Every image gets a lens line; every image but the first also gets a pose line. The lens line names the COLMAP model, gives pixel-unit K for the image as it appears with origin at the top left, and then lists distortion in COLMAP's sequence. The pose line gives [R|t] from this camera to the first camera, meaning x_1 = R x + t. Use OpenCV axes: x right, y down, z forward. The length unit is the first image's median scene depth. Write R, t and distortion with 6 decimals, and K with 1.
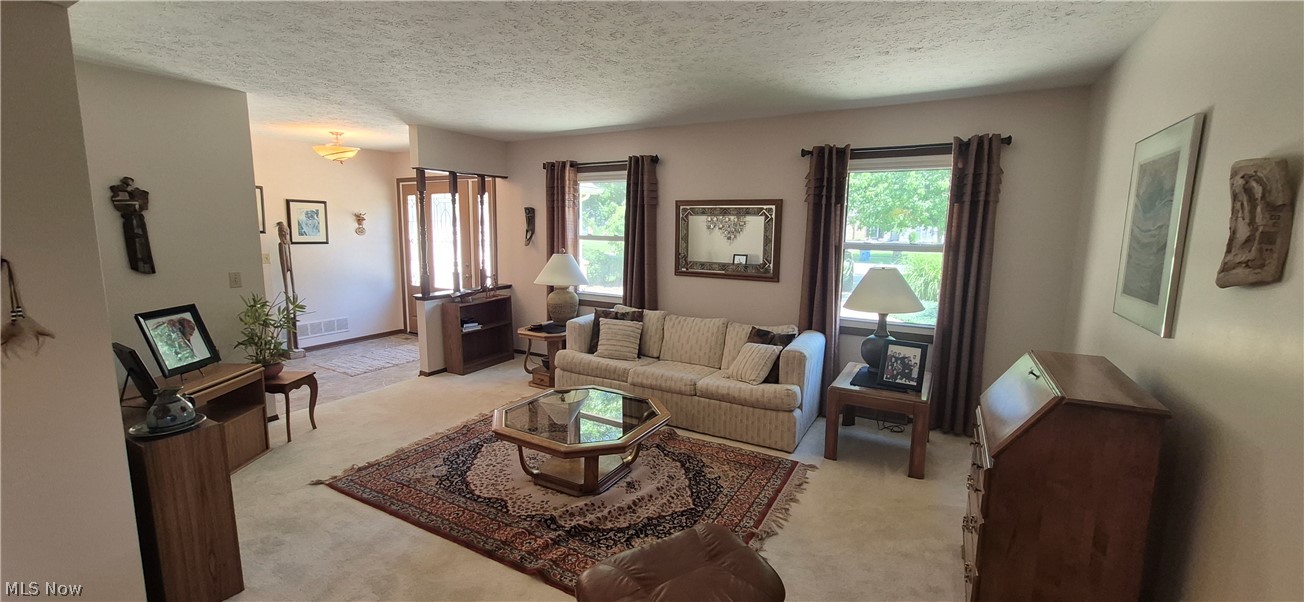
lens RADIAL K [[512.9, 0, 656.9], [0, 512.9, 298.4], [0, 0, 1]] dist [0.000130, 0.000185]
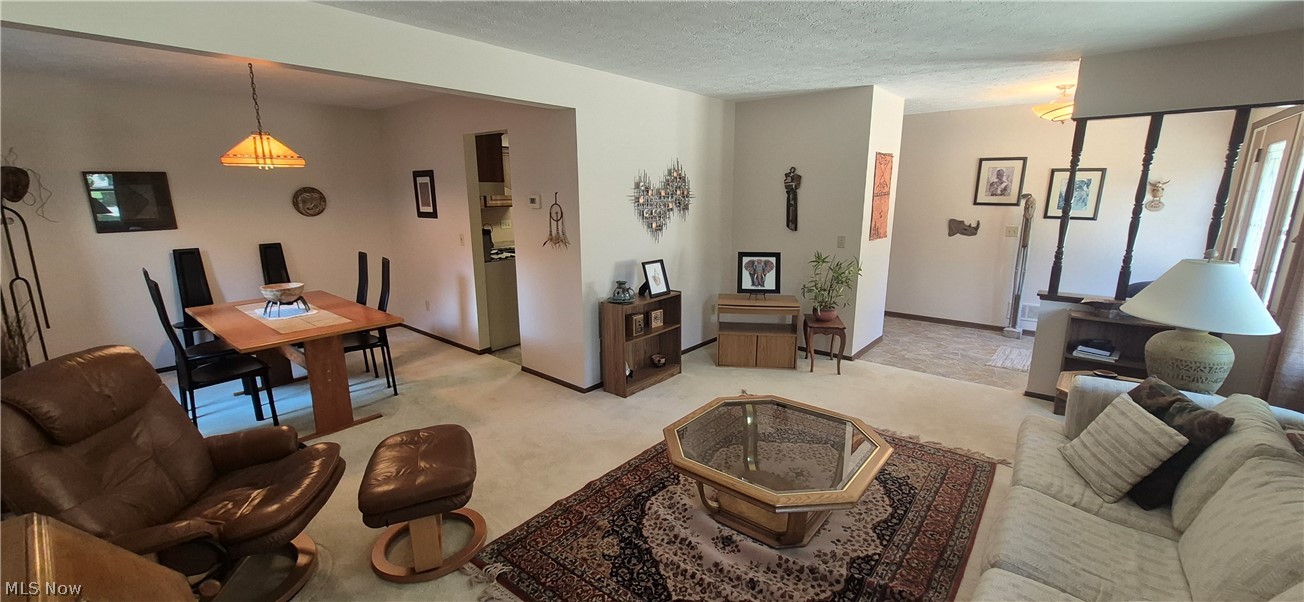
lens RADIAL K [[512.9, 0, 656.9], [0, 512.9, 298.4], [0, 0, 1]] dist [0.000130, 0.000185]
pose [[-0.174124, 0.191992, -0.965826, 0.589181], [-0.136568, 0.966623, 0.216771, -0.129966], [0.975208, 0.169646, -0.142093, 0.866177]]
